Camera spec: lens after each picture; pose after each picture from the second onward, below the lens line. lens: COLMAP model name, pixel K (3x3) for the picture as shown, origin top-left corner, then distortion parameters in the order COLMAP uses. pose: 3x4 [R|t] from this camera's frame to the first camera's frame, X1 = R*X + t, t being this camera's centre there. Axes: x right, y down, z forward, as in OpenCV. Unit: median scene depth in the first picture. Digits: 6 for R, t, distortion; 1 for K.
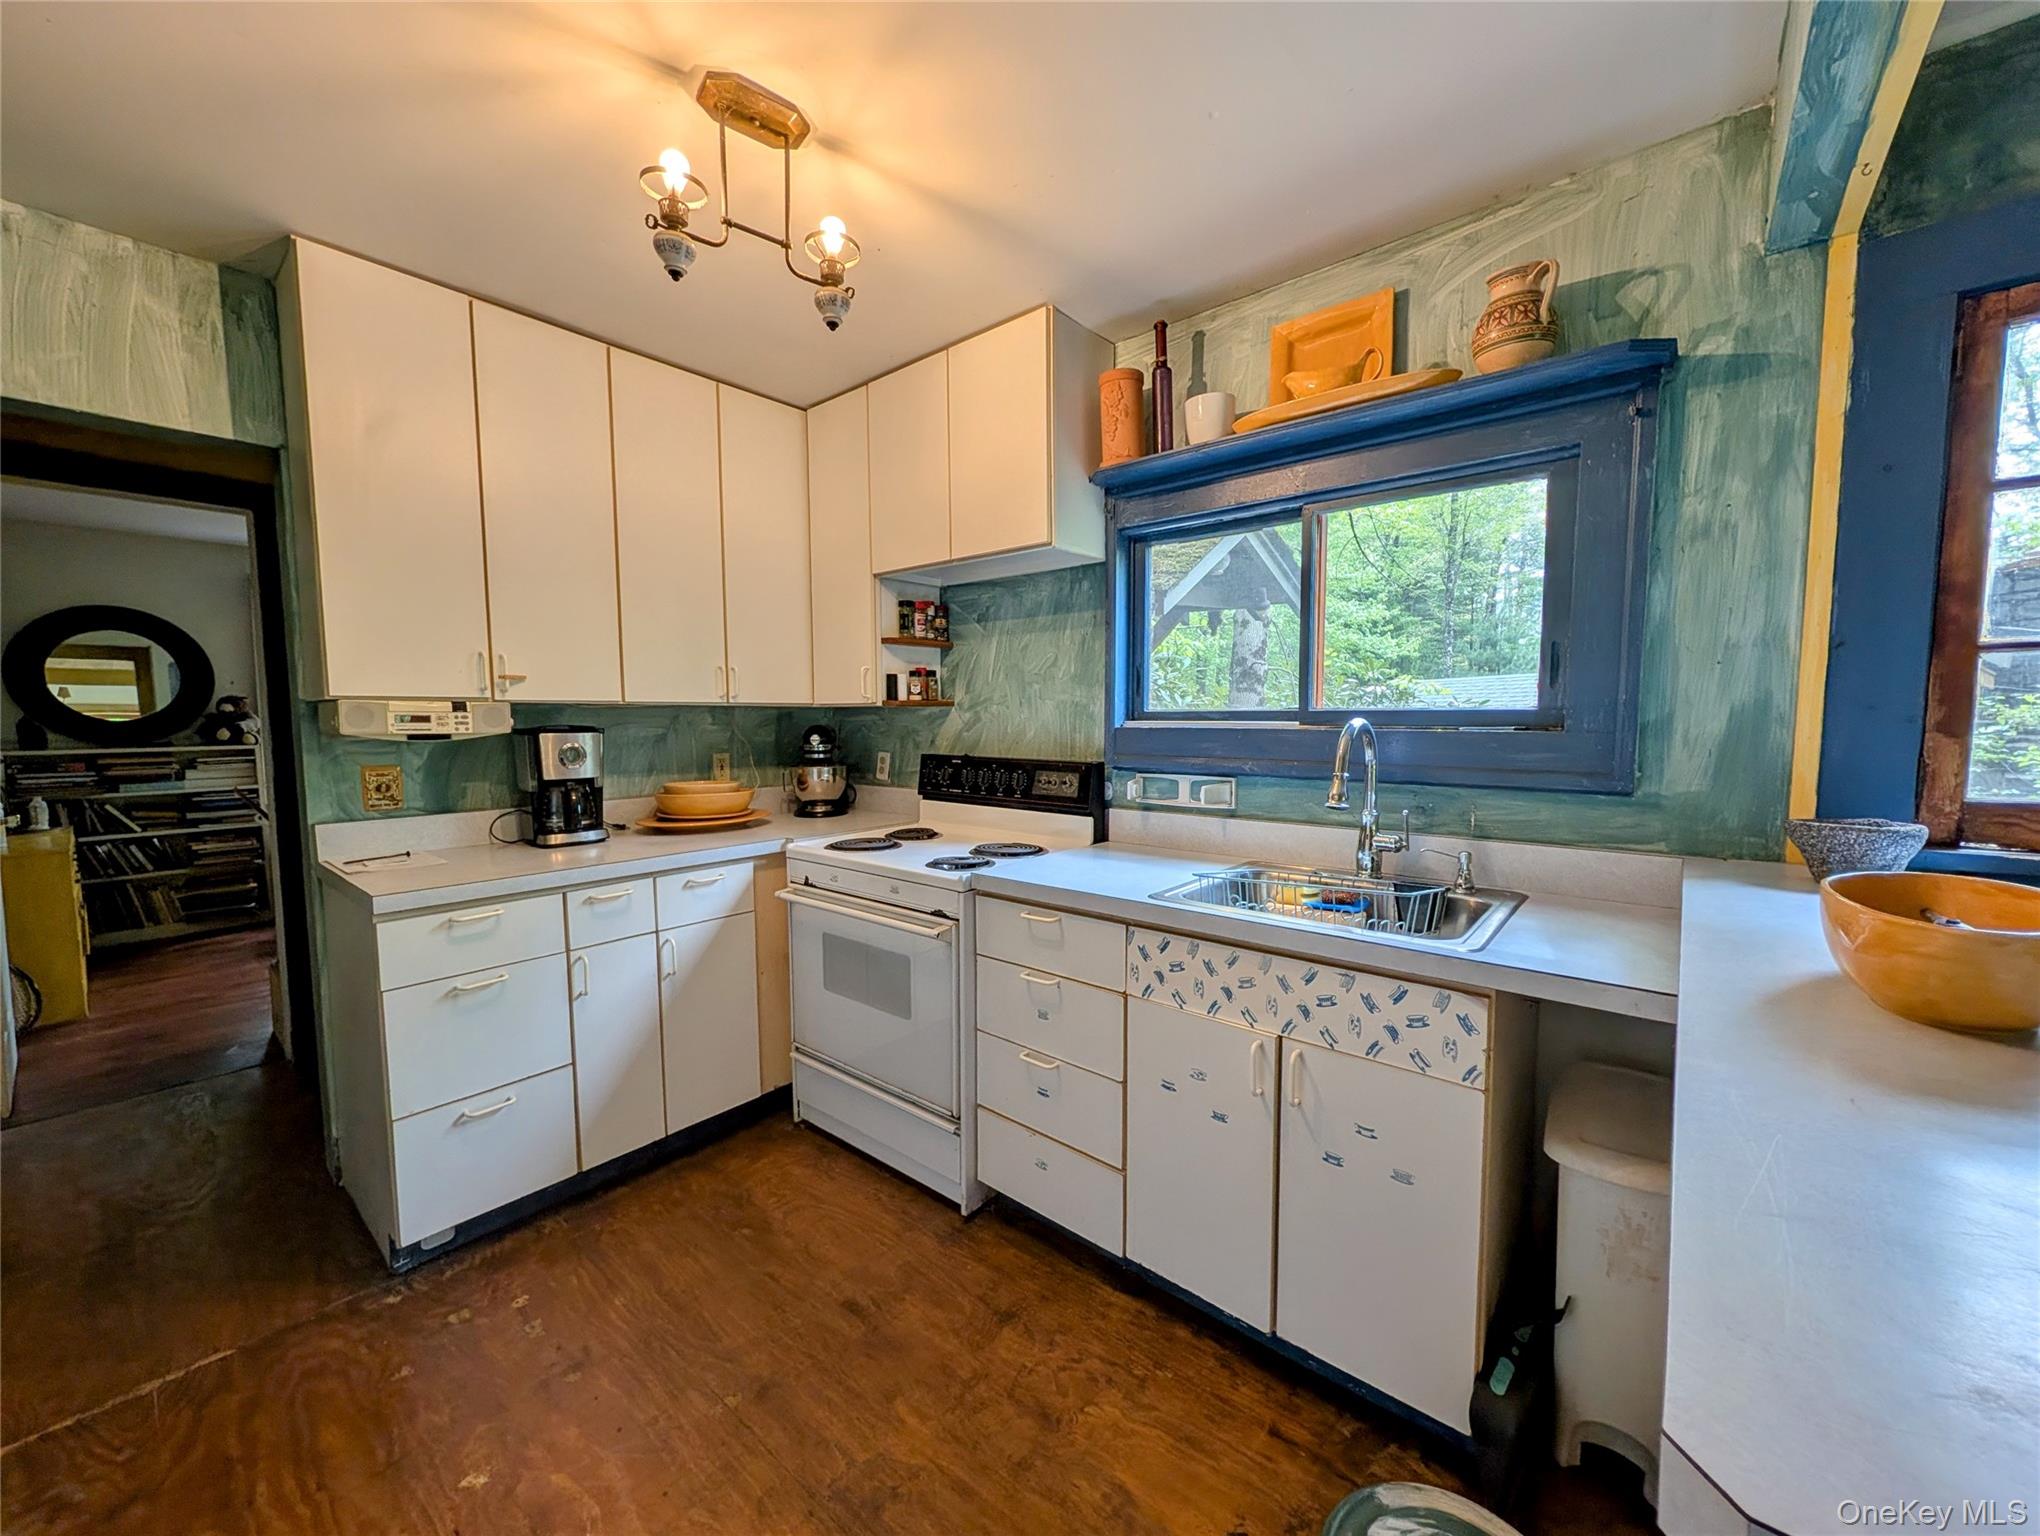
lens RADIAL K [[776.3, 0, 1011.6], [0, 776.3, 773.3], [0, 0, 1]] dist [0.001060, 0.000428]
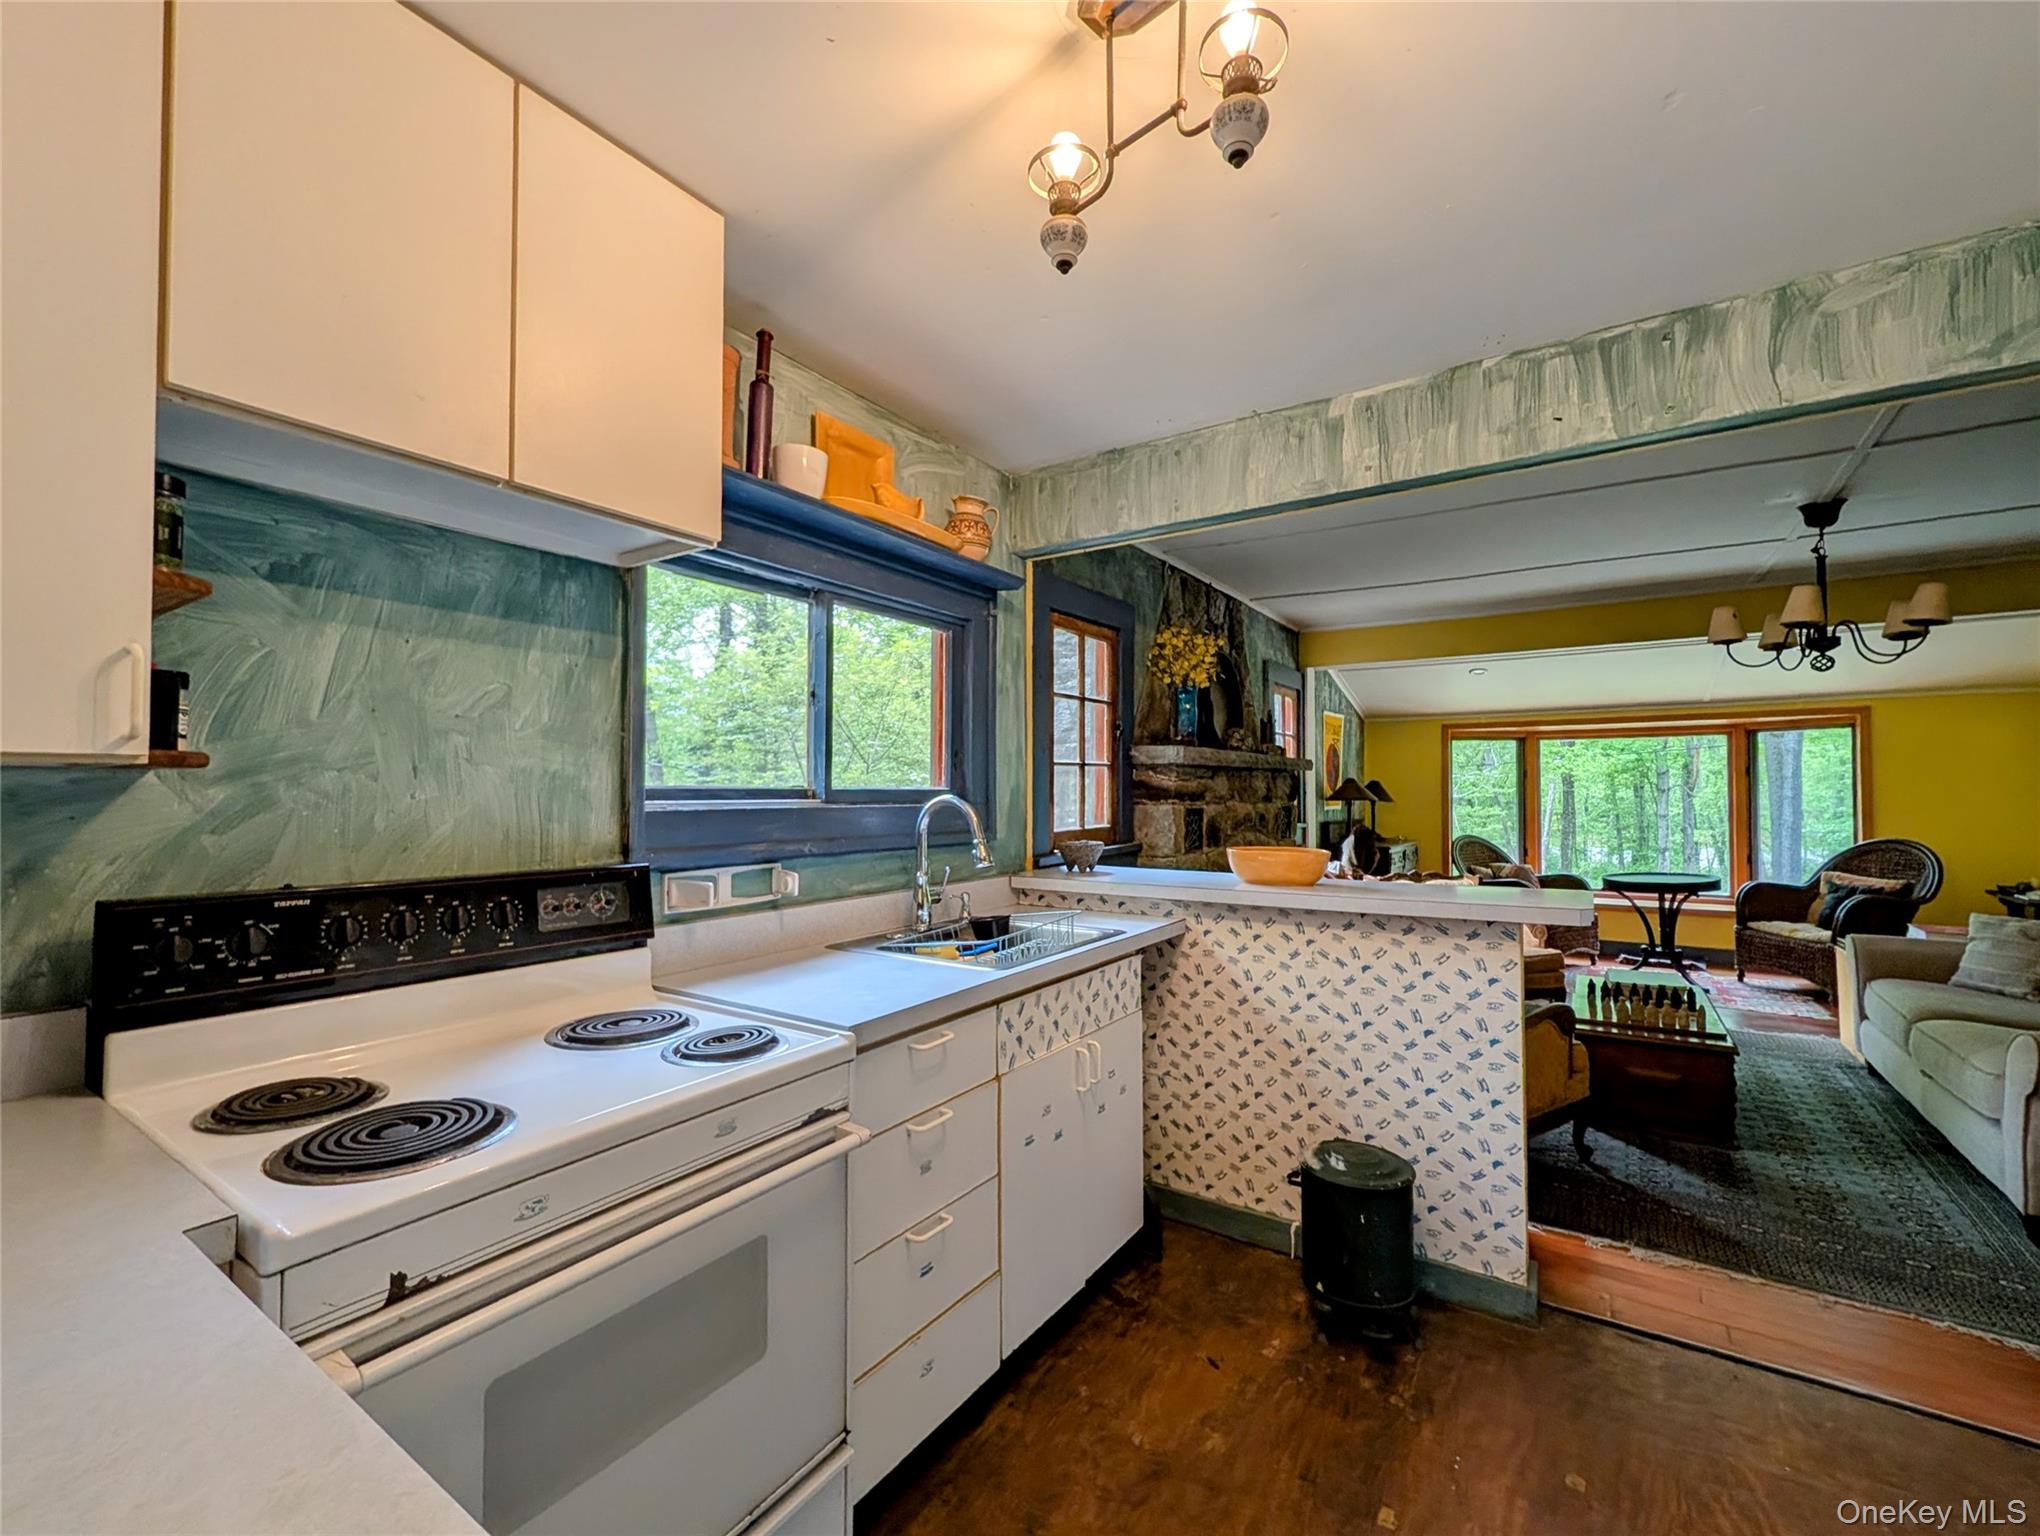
lens RADIAL K [[849.1, 0, 1017.9], [0, 849.1, 781.5], [0, 0, 1]] dist [-0.000515, 0.000020]
pose [[-0.110879, 0.020844, 0.993615, -0.740415], [0.082009, 0.996562, -0.011754, -0.055937], [-0.990444, 0.080183, -0.112208, 0.859163]]
